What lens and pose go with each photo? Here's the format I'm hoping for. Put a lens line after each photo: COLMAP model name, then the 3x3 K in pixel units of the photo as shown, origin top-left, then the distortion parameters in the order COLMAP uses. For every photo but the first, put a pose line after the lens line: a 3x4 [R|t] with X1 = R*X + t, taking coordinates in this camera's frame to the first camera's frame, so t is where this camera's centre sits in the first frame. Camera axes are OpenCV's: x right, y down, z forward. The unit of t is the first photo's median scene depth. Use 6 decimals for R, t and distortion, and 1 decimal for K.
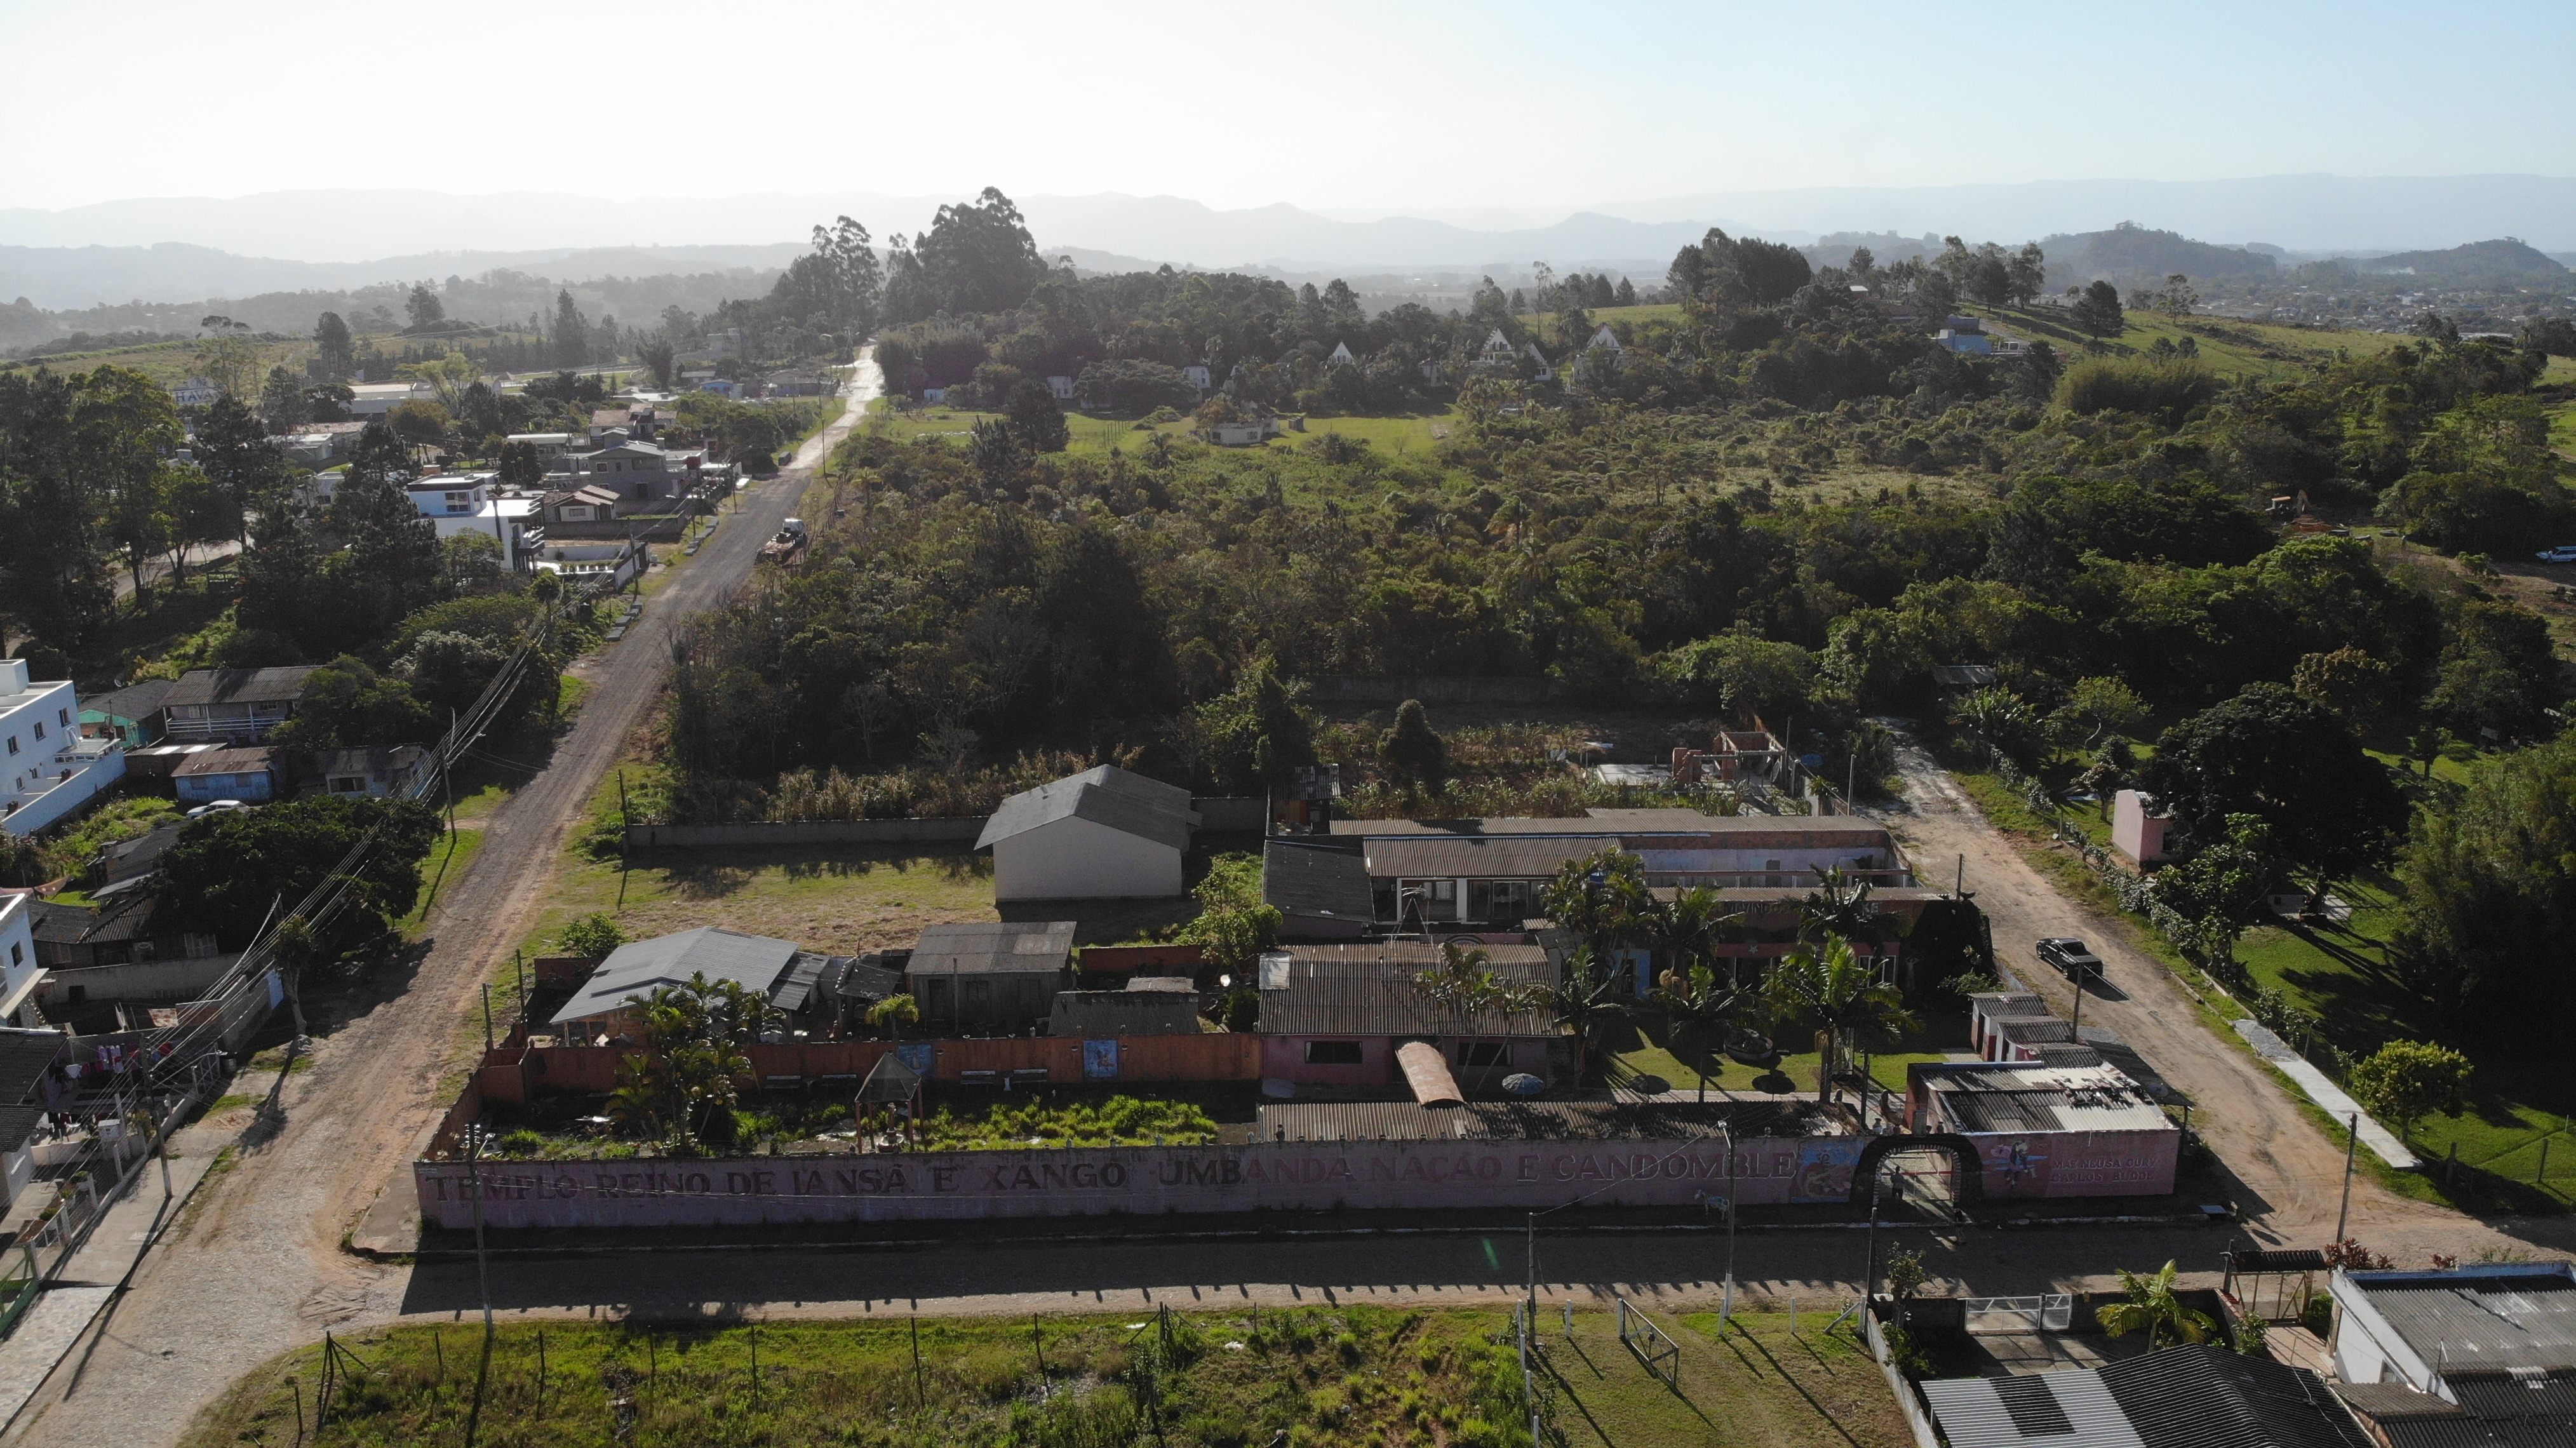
lens RADIAL K [[1877.8, 0, 1281.9], [0, 1877.8, 705.6], [0, 0, 1]] dist [0.087959, -0.206776]
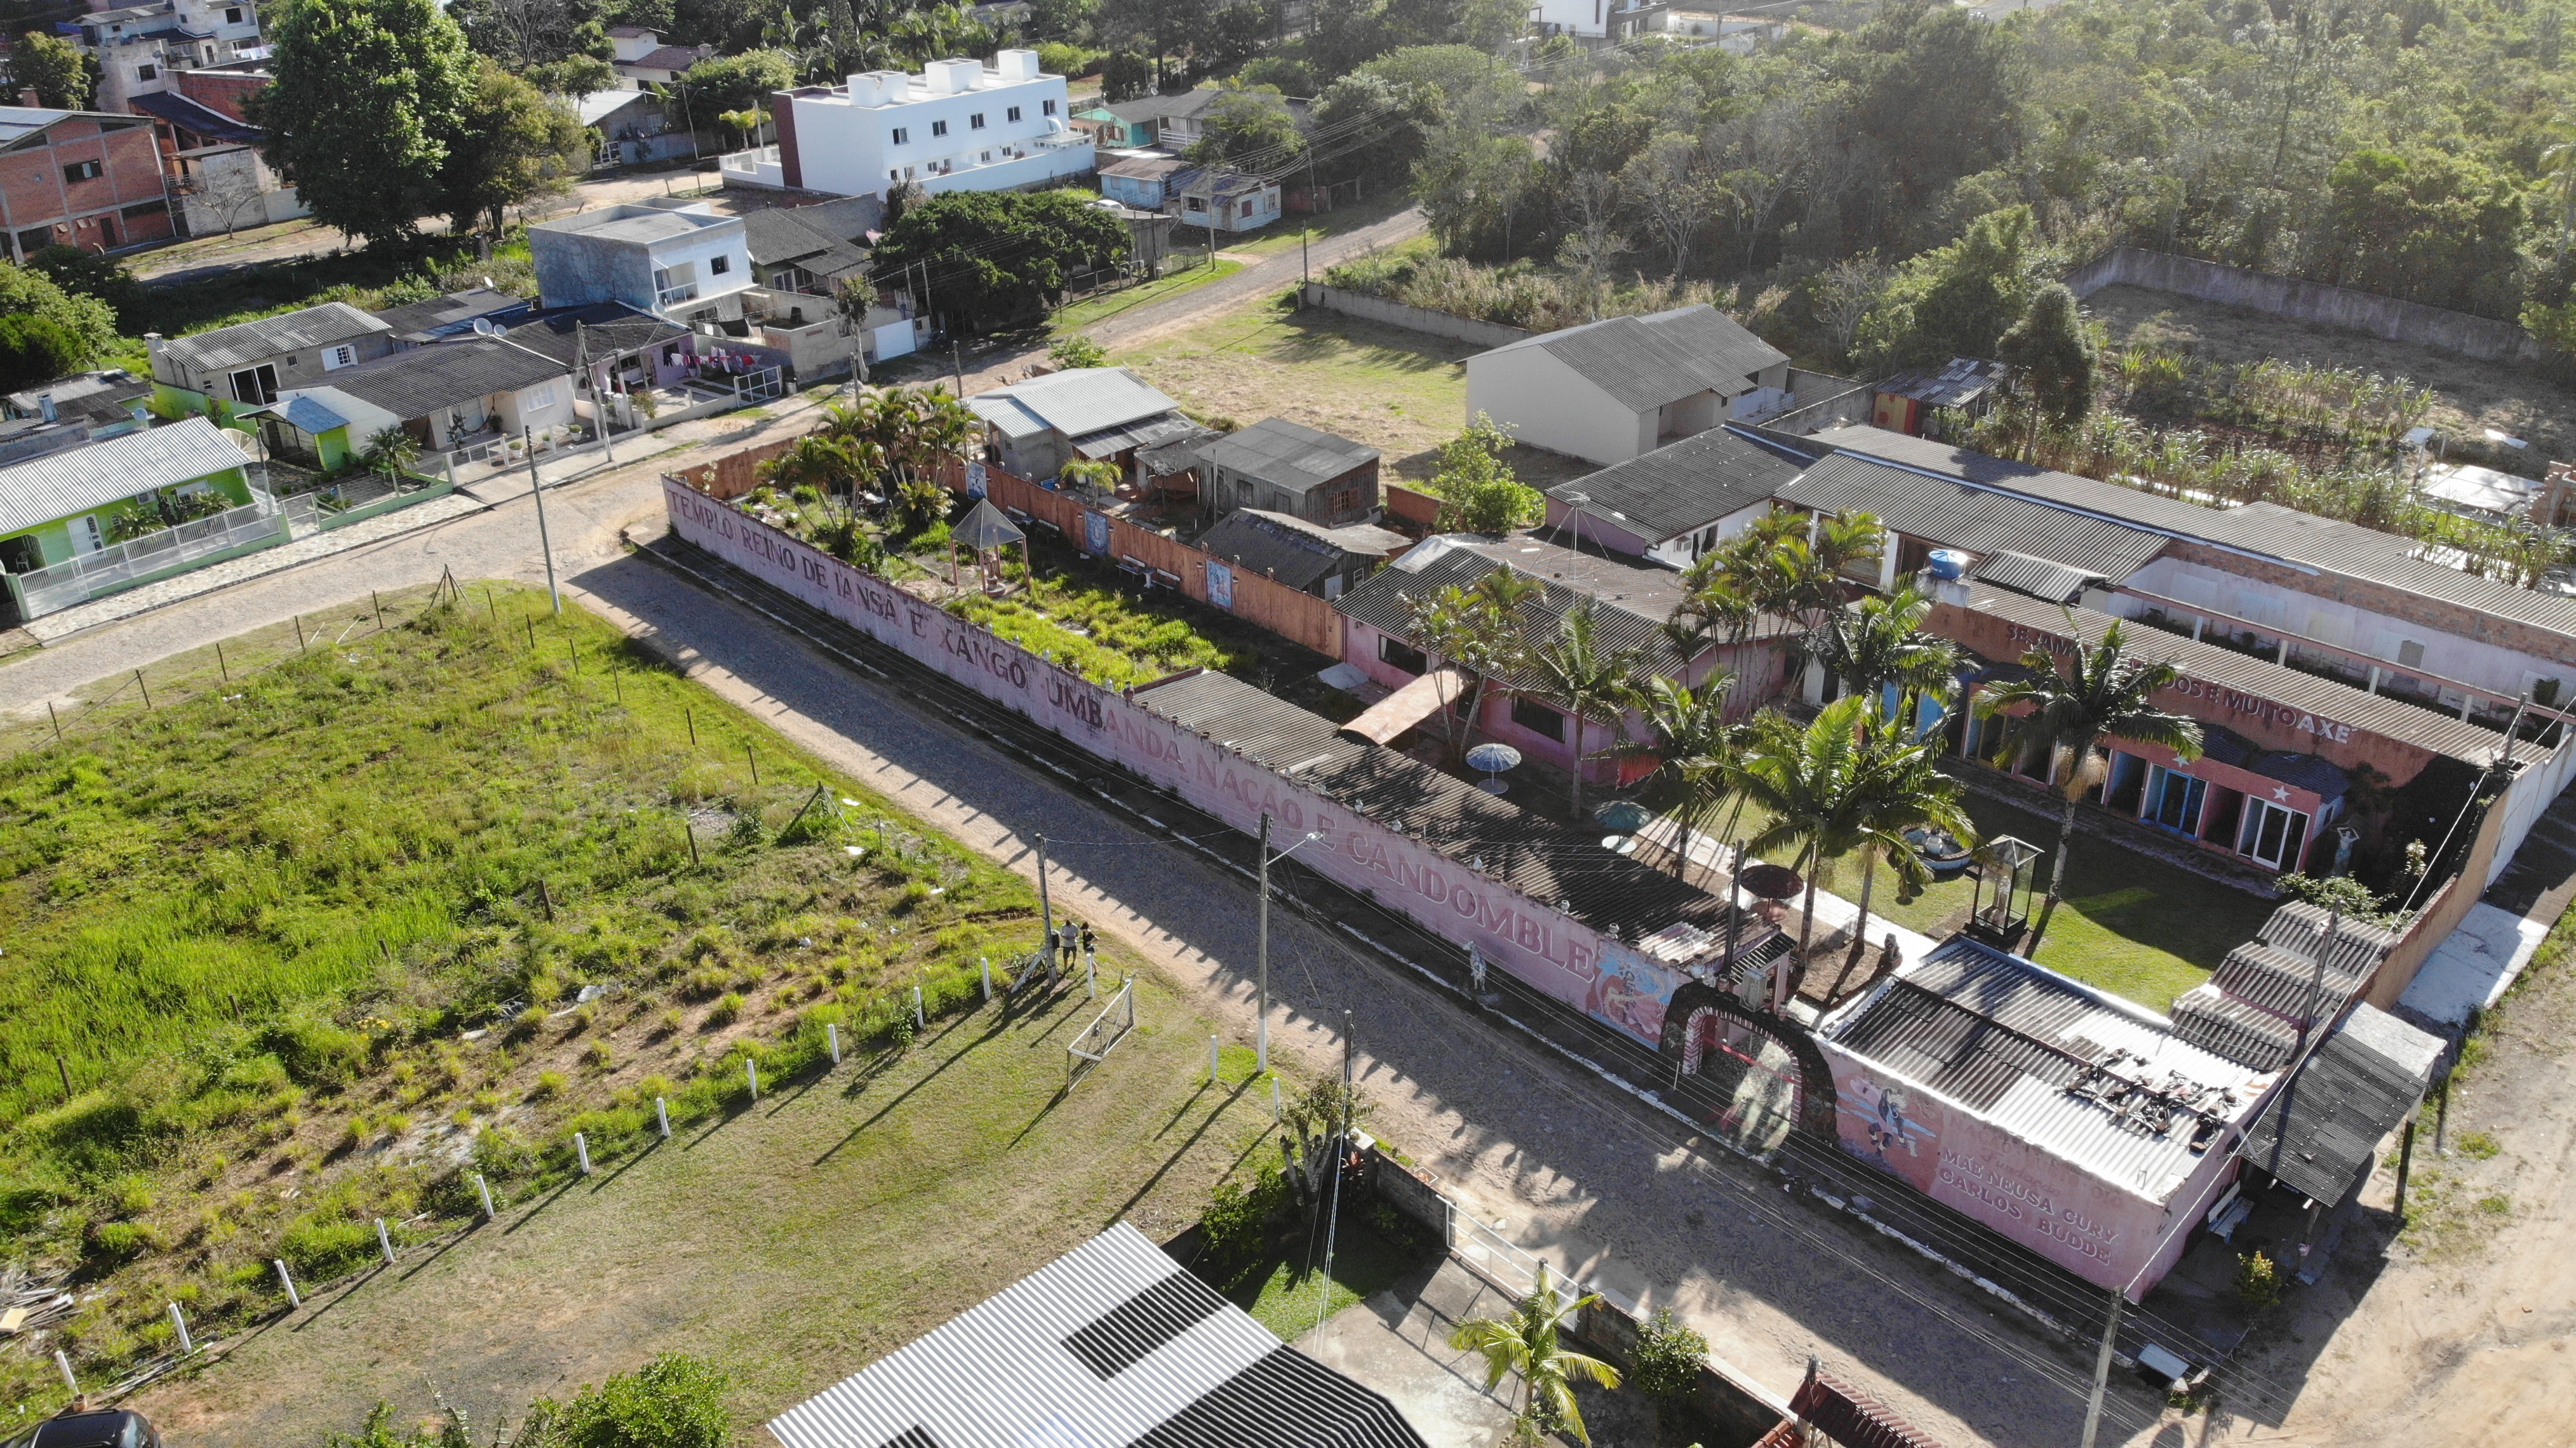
lens RADIAL K [[1877.8, 0, 1281.9], [0, 1877.8, 705.6], [0, 0, 1]] dist [0.087959, -0.206776]
pose [[0.674565, 0.324581, -0.663030, 0.483331], [-0.158139, 0.940839, 0.299690, -0.026592], [0.721078, -0.097309, 0.685986, 0.360217]]
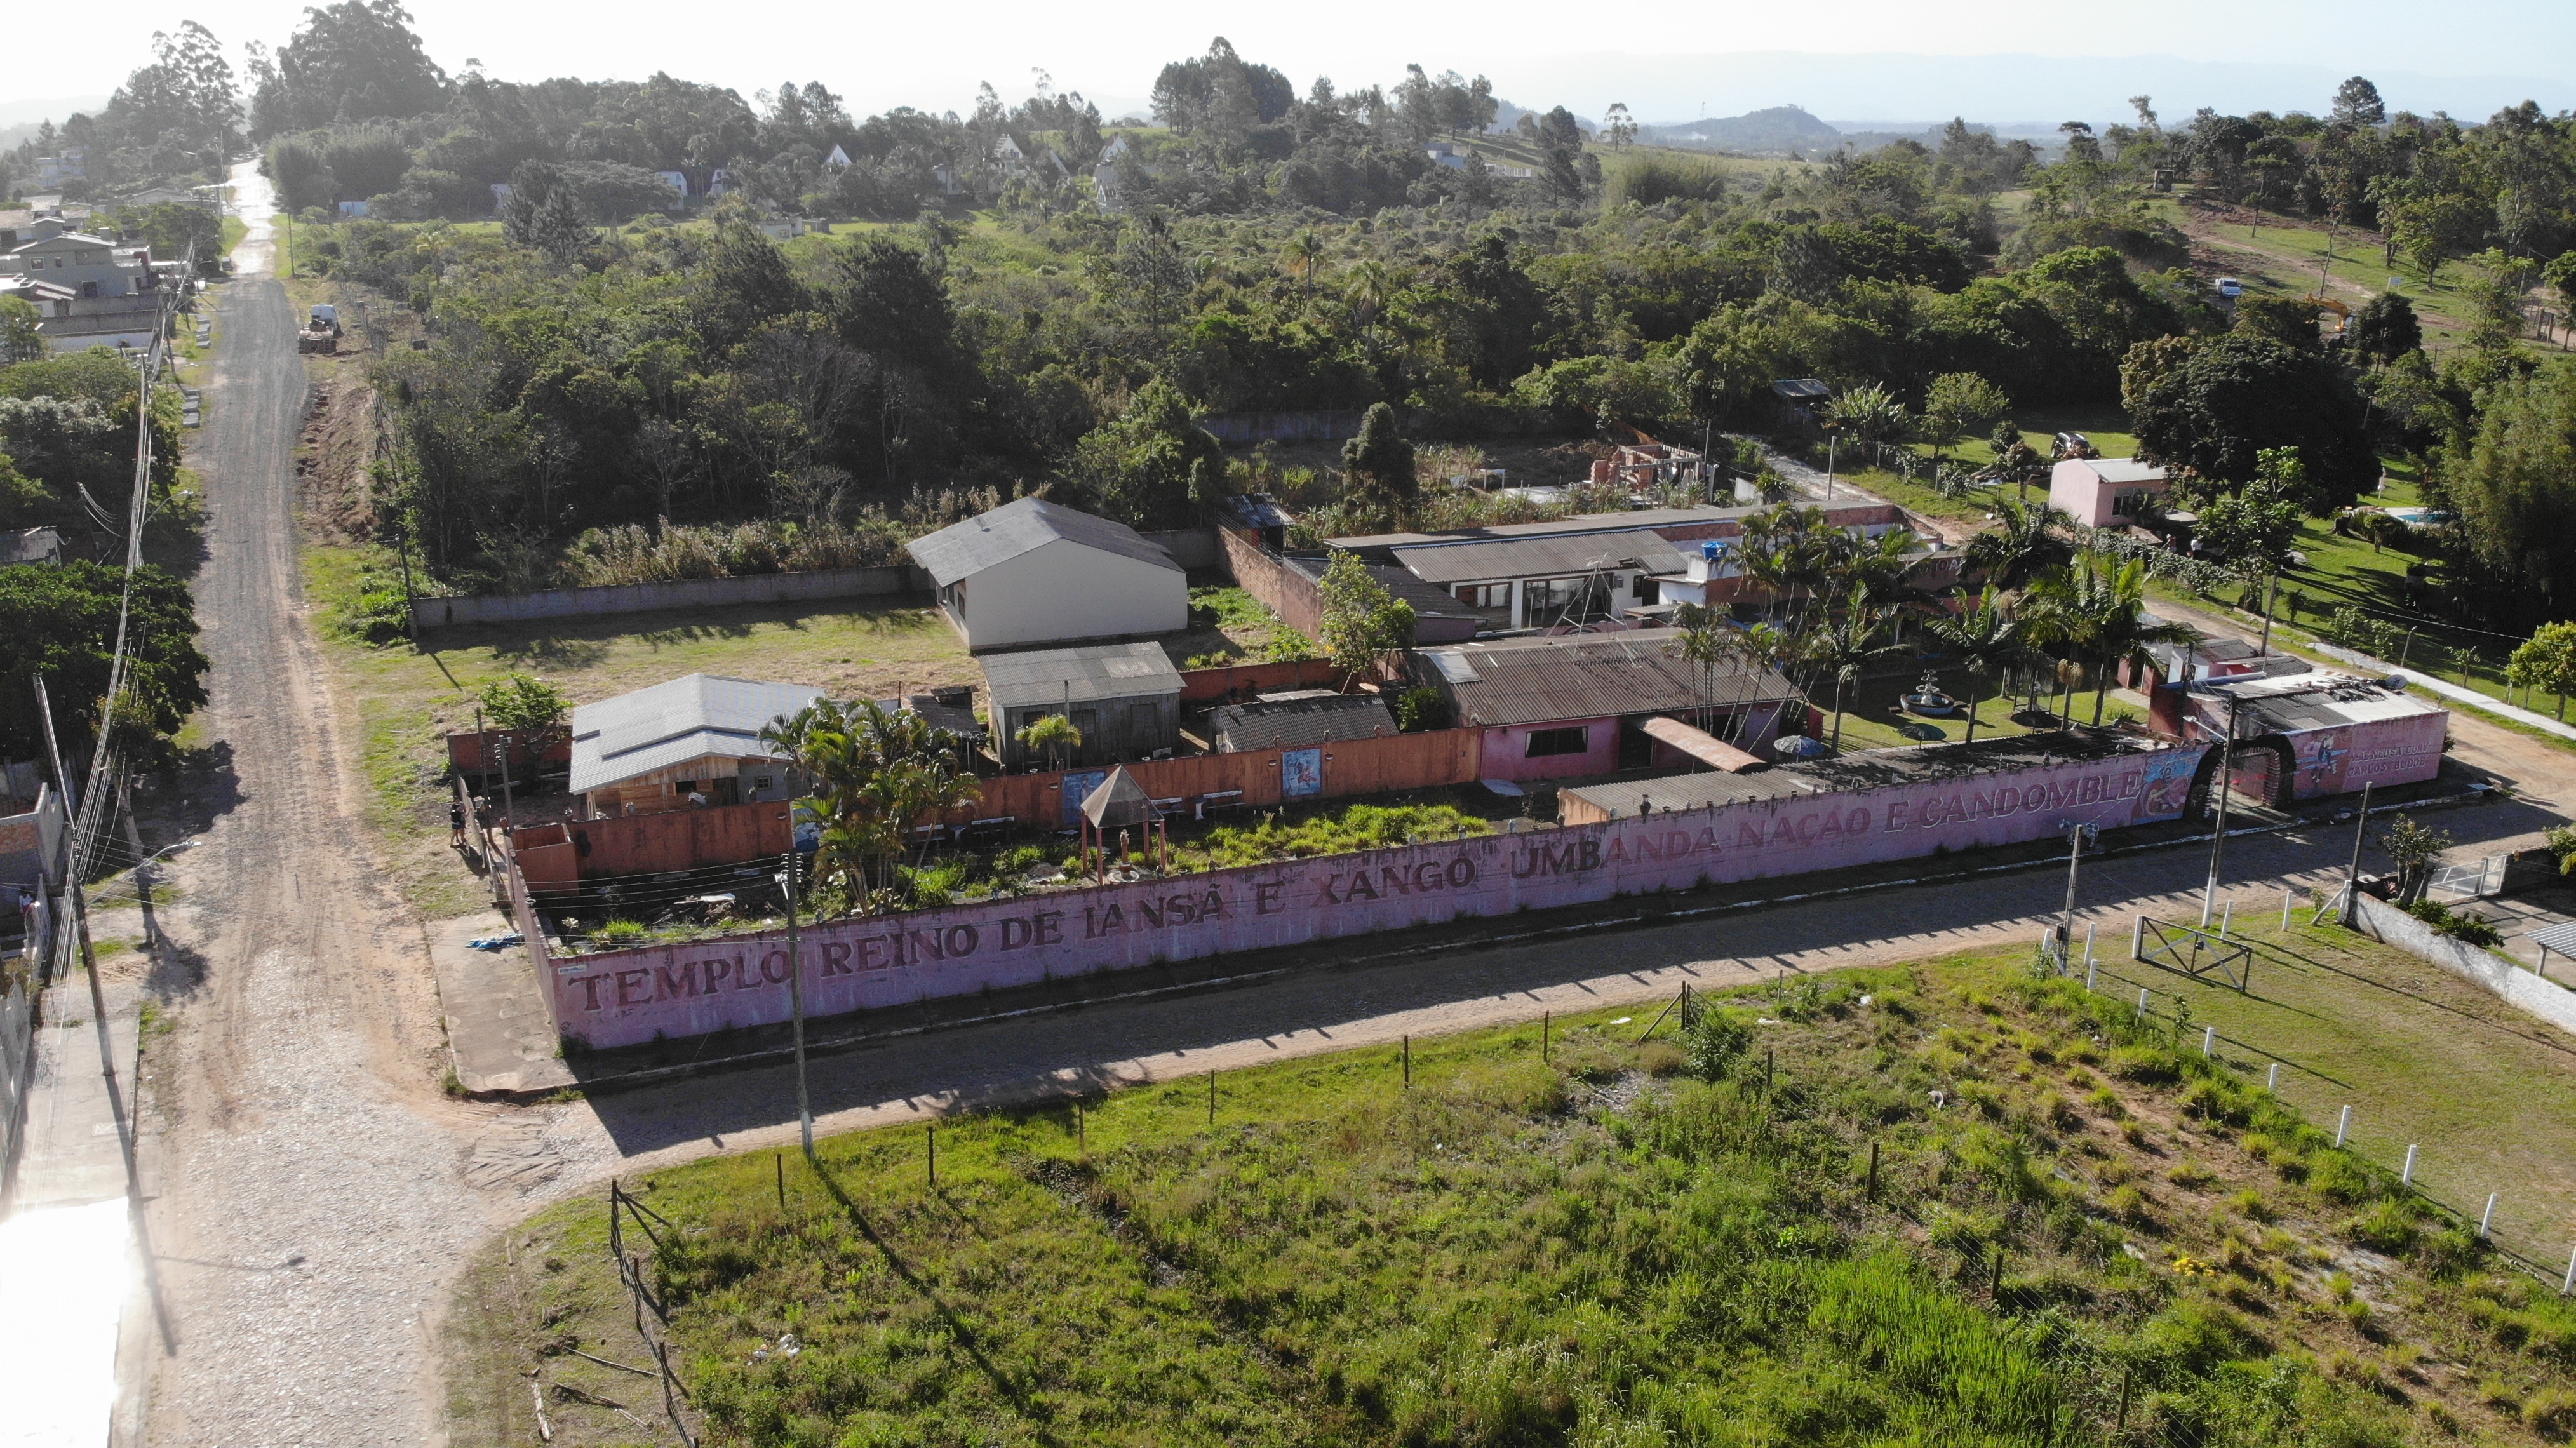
lens RADIAL K [[1877.8, 0, 1281.9], [0, 1877.8, 705.6], [0, 0, 1]] dist [0.087959, -0.206776]
pose [[0.947341, -0.079178, 0.310285, -0.322705], [0.058318, 0.995405, 0.075953, 0.086362], [-0.314872, -0.053858, 0.947605, 0.200824]]
